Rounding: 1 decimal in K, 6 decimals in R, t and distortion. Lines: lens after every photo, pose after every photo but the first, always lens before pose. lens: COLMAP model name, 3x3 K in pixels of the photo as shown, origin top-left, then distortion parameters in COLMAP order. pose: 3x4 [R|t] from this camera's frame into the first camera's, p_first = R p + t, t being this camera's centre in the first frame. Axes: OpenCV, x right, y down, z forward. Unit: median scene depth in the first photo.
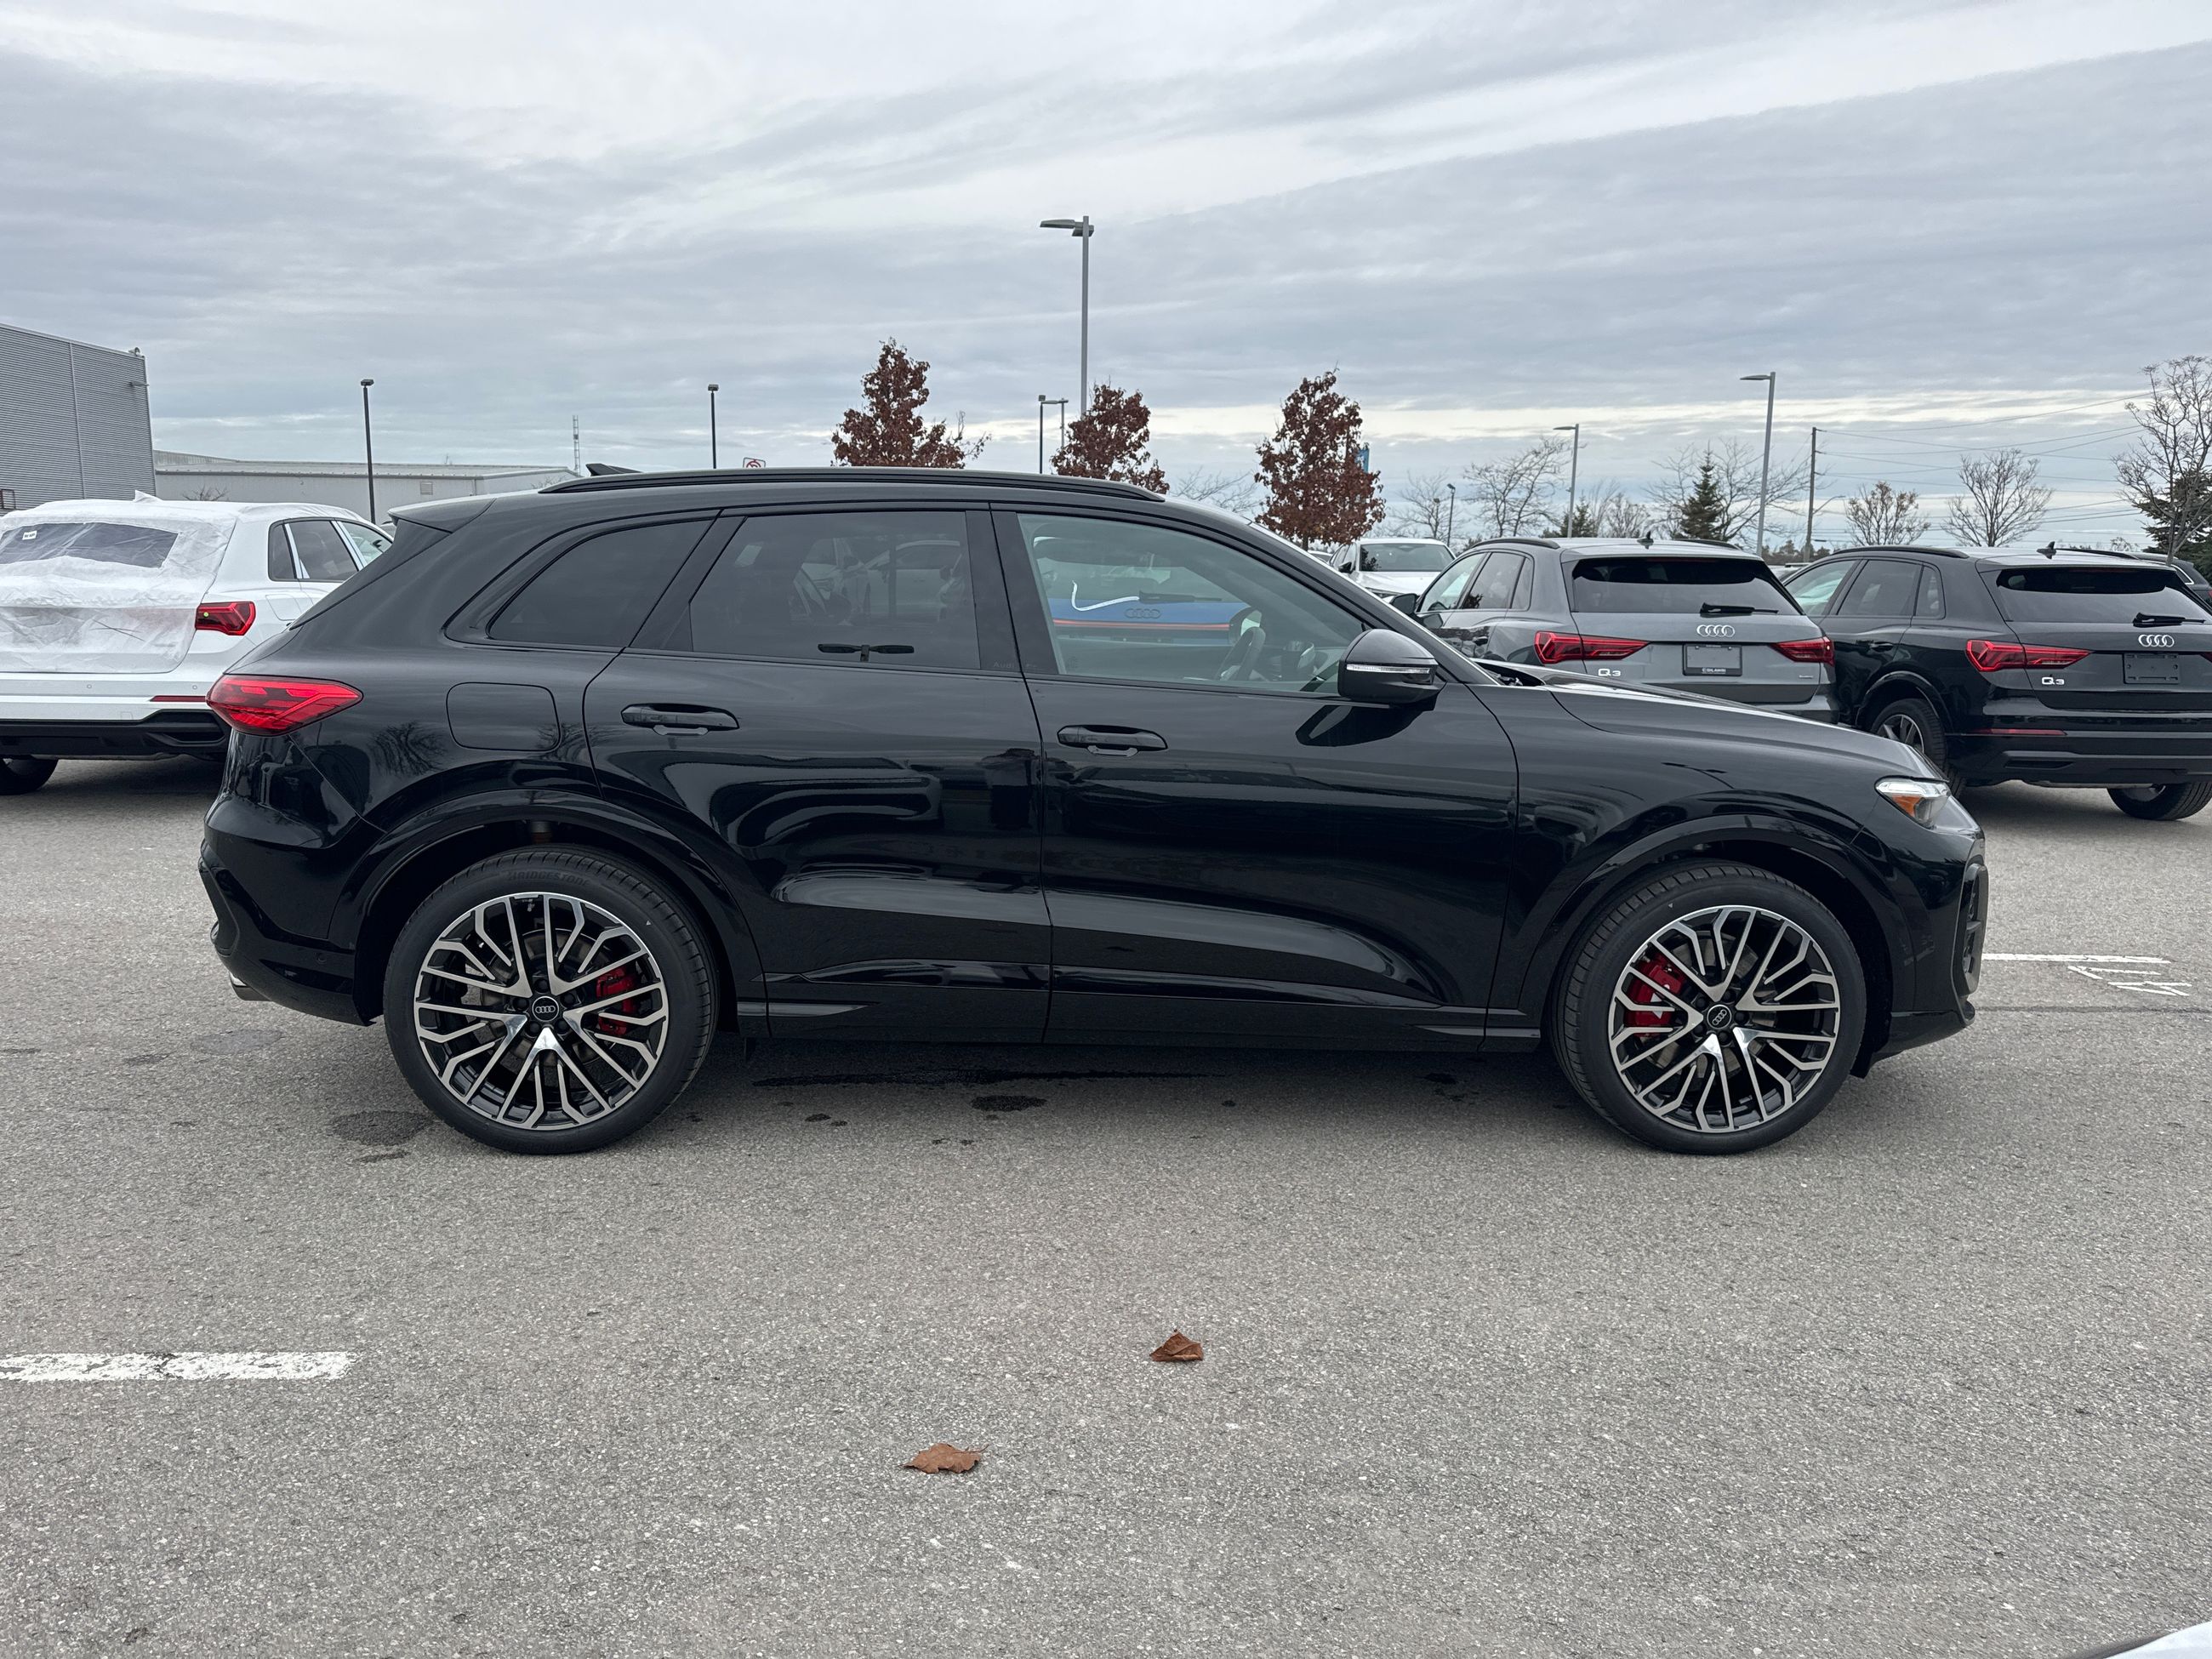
lens RADIAL K [[1538.8, 0, 1115.1], [0, 1538.8, 860.1], [0, 0, 1]] dist [0.047991, -0.062833]
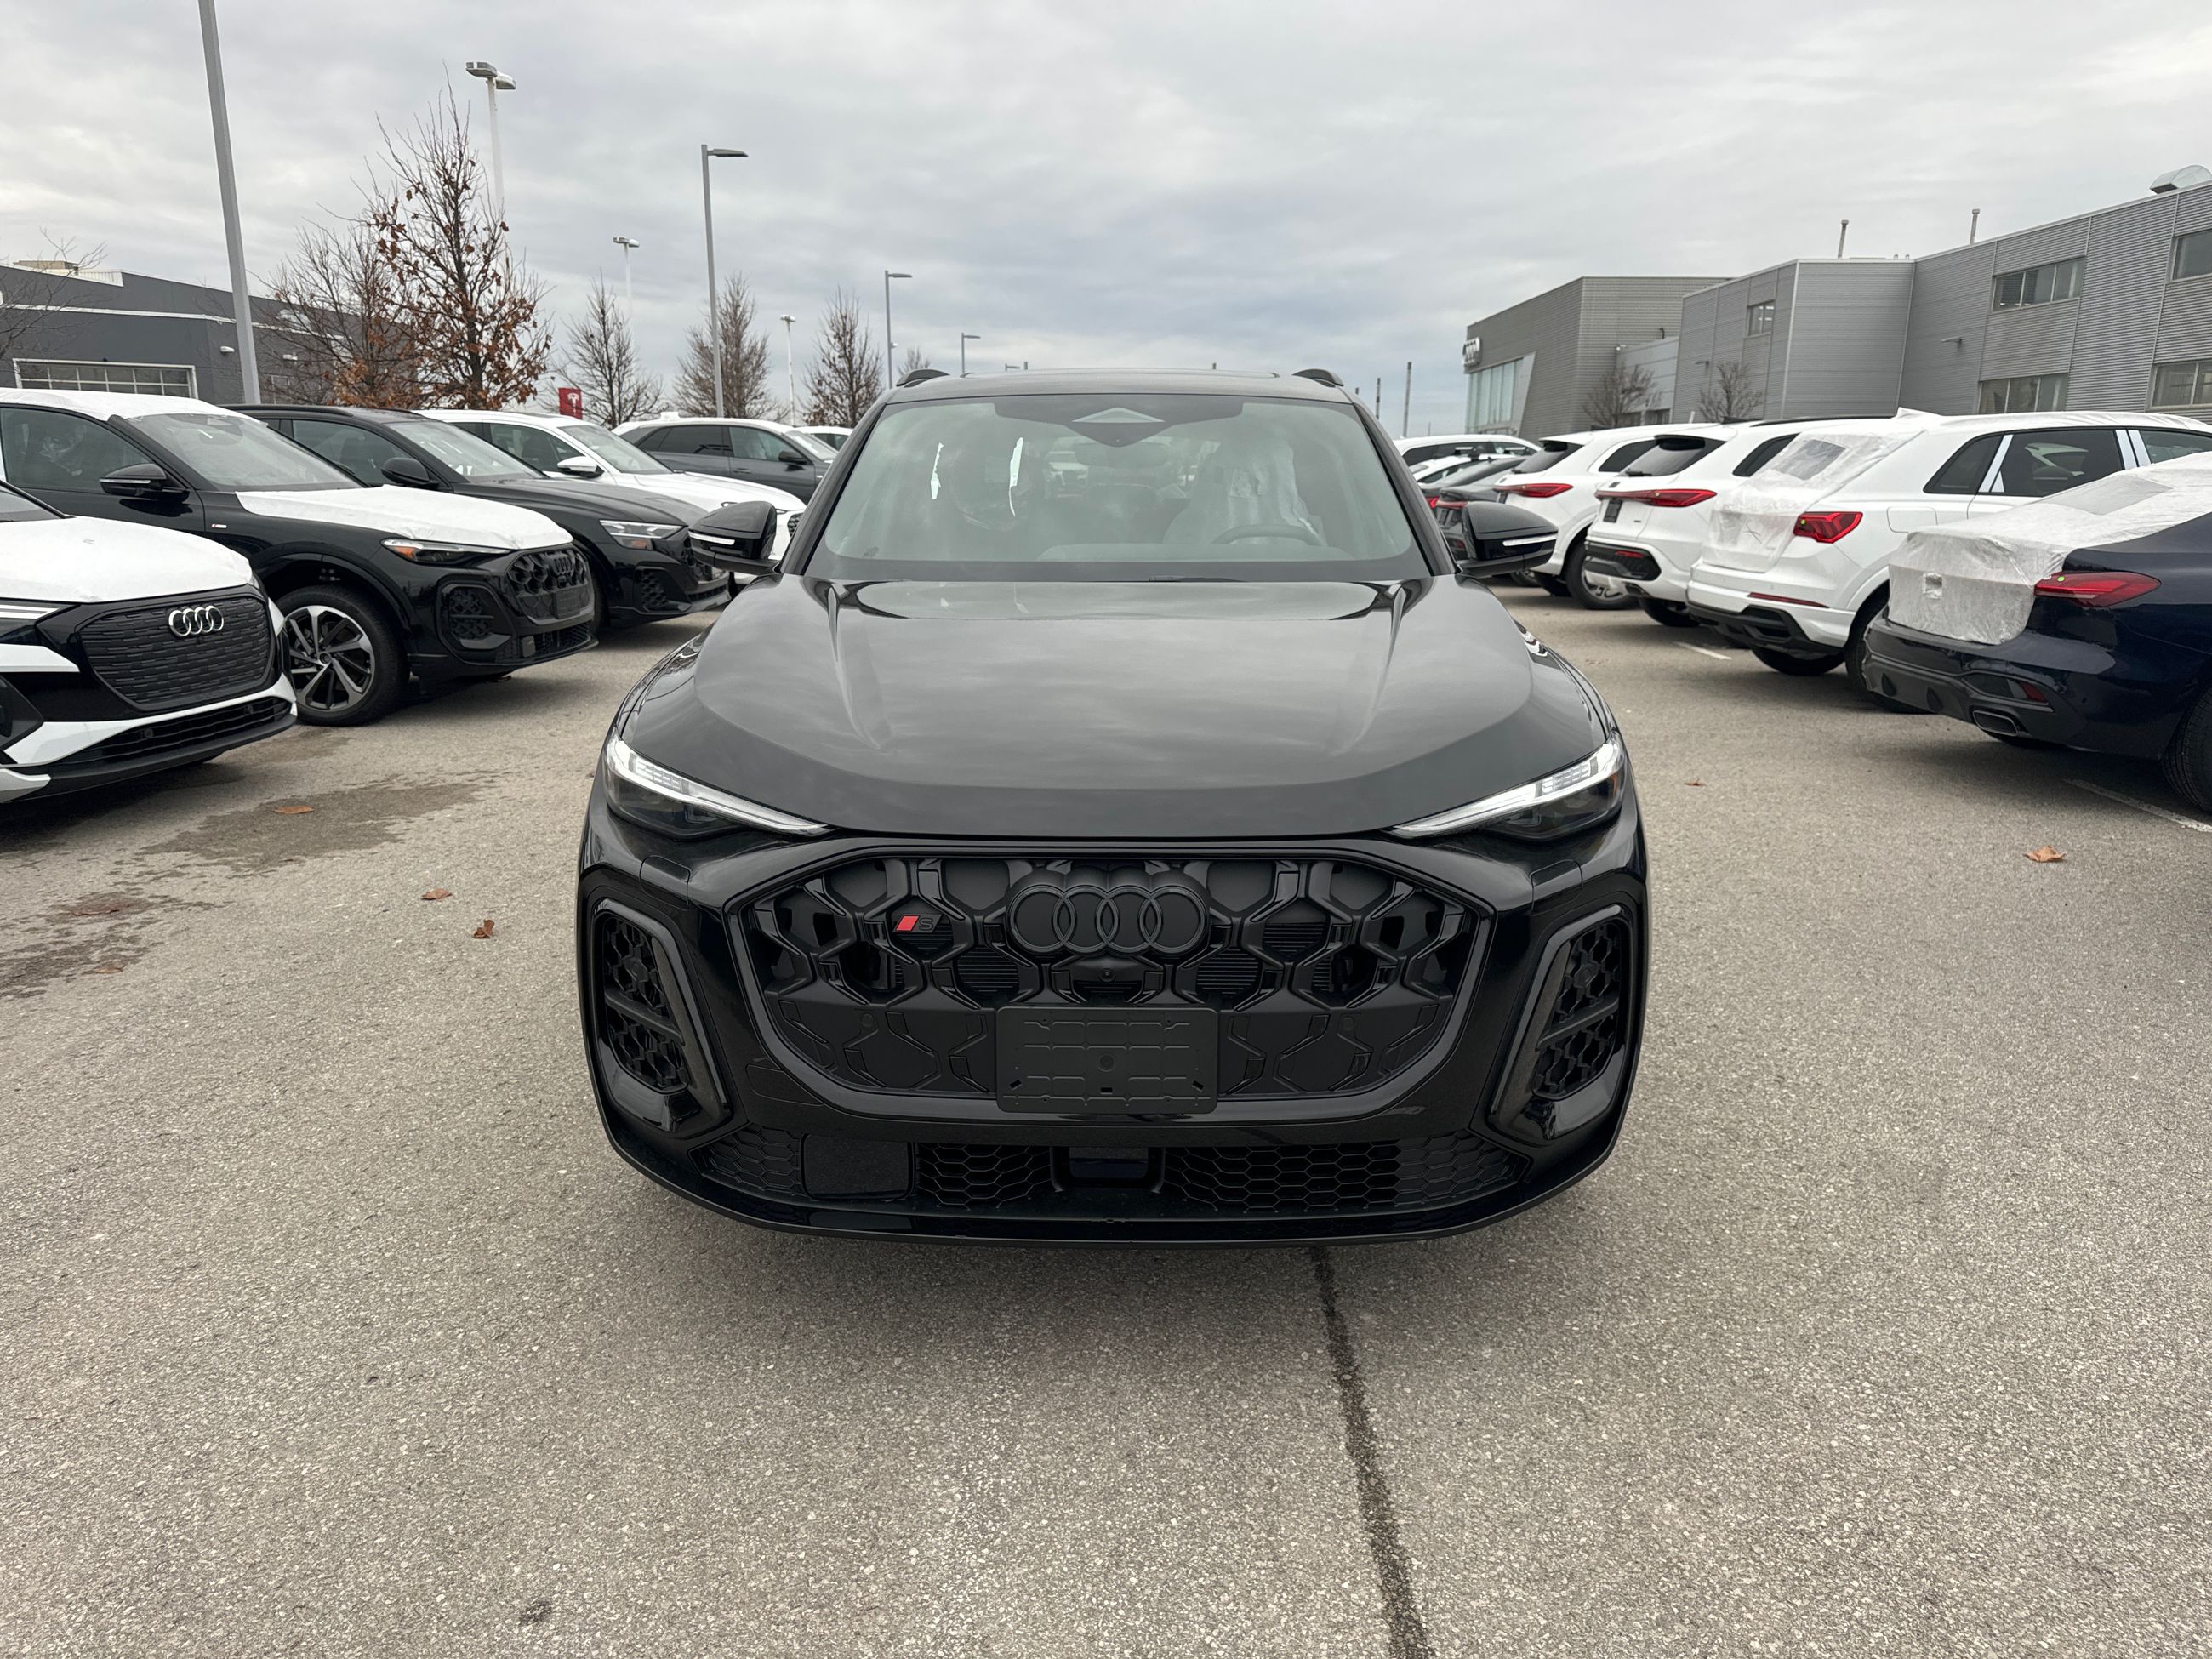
lens RADIAL K [[1567.8, 0, 1112.1], [0, 1567.8, 819.8], [0, 0, 1]] dist [0.044743, -0.052531]
pose [[-0.072997, 0.205152, -0.976004, 1.187847], [-0.196070, 0.956565, 0.215731, -0.211506], [0.977869, 0.207113, -0.029602, 1.243097]]
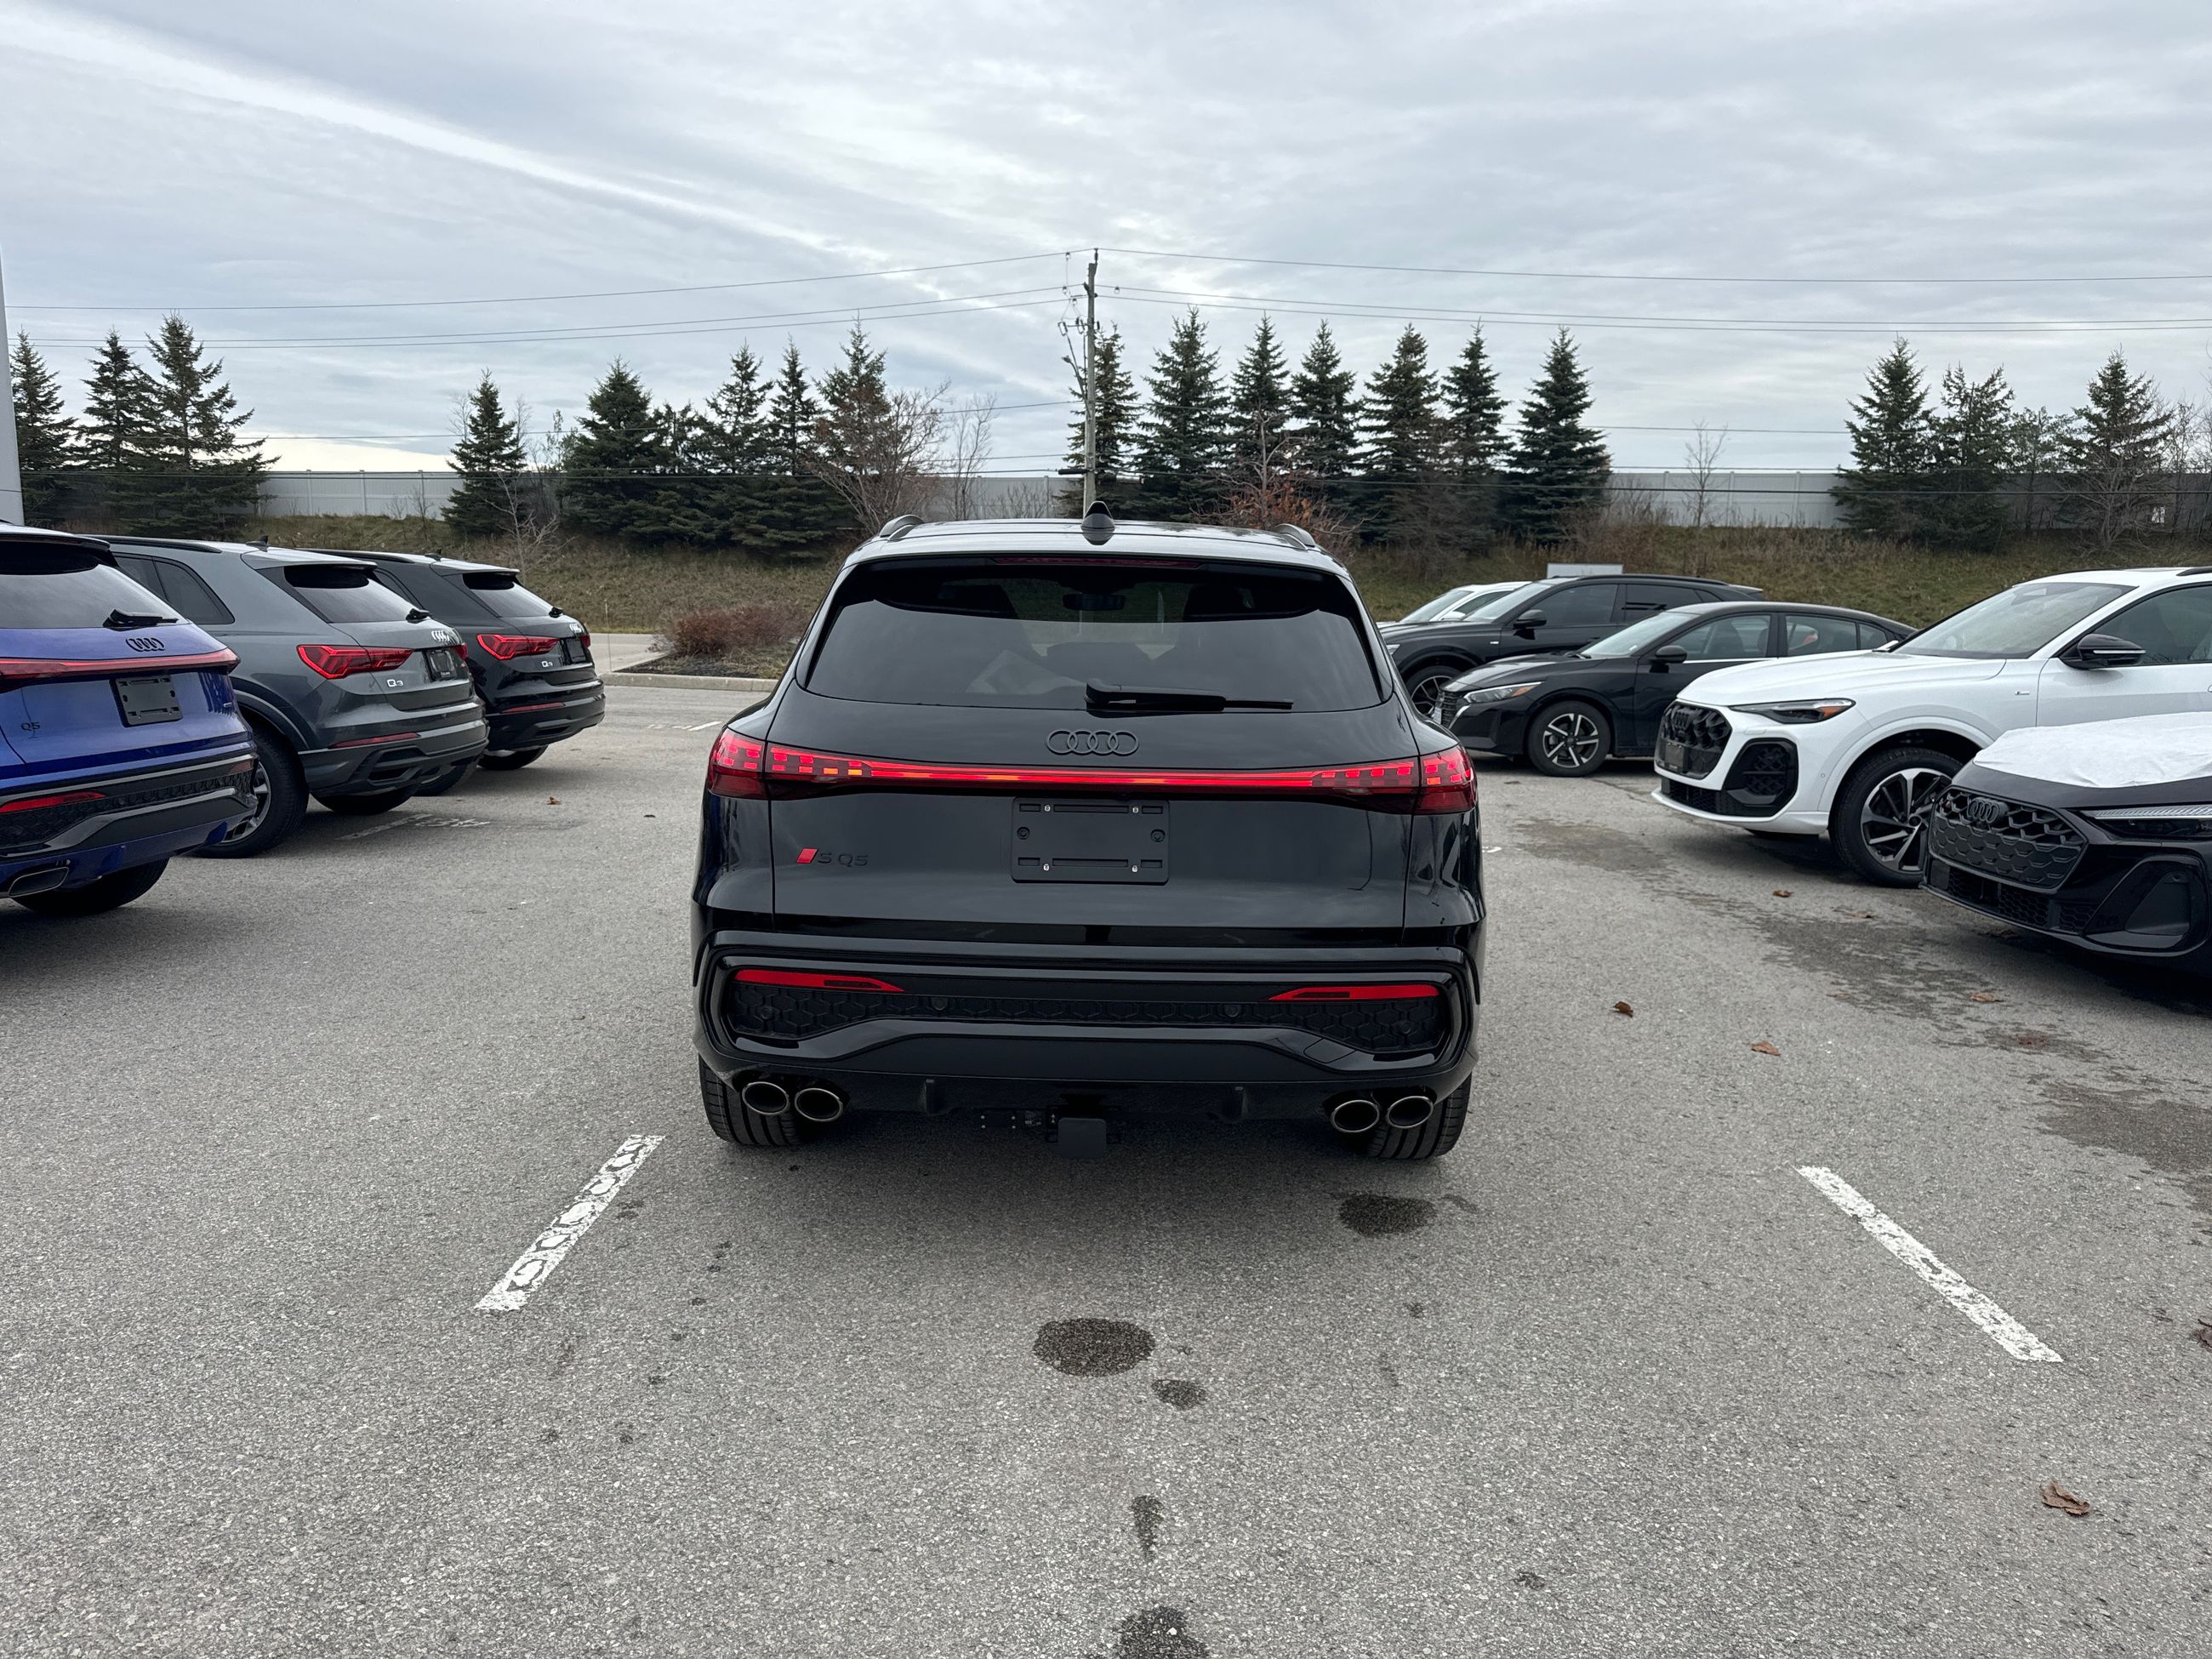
lens RADIAL K [[1535.6, 0, 1092.6], [0, 1535.6, 837.8], [0, 0, 1]] dist [0.095360, -0.123694]
pose [[0.070113, -0.173305, 0.982369, -1.396184], [0.173030, 0.971978, 0.159122, -0.231871], [-0.982418, 0.158823, 0.098135, 1.054510]]
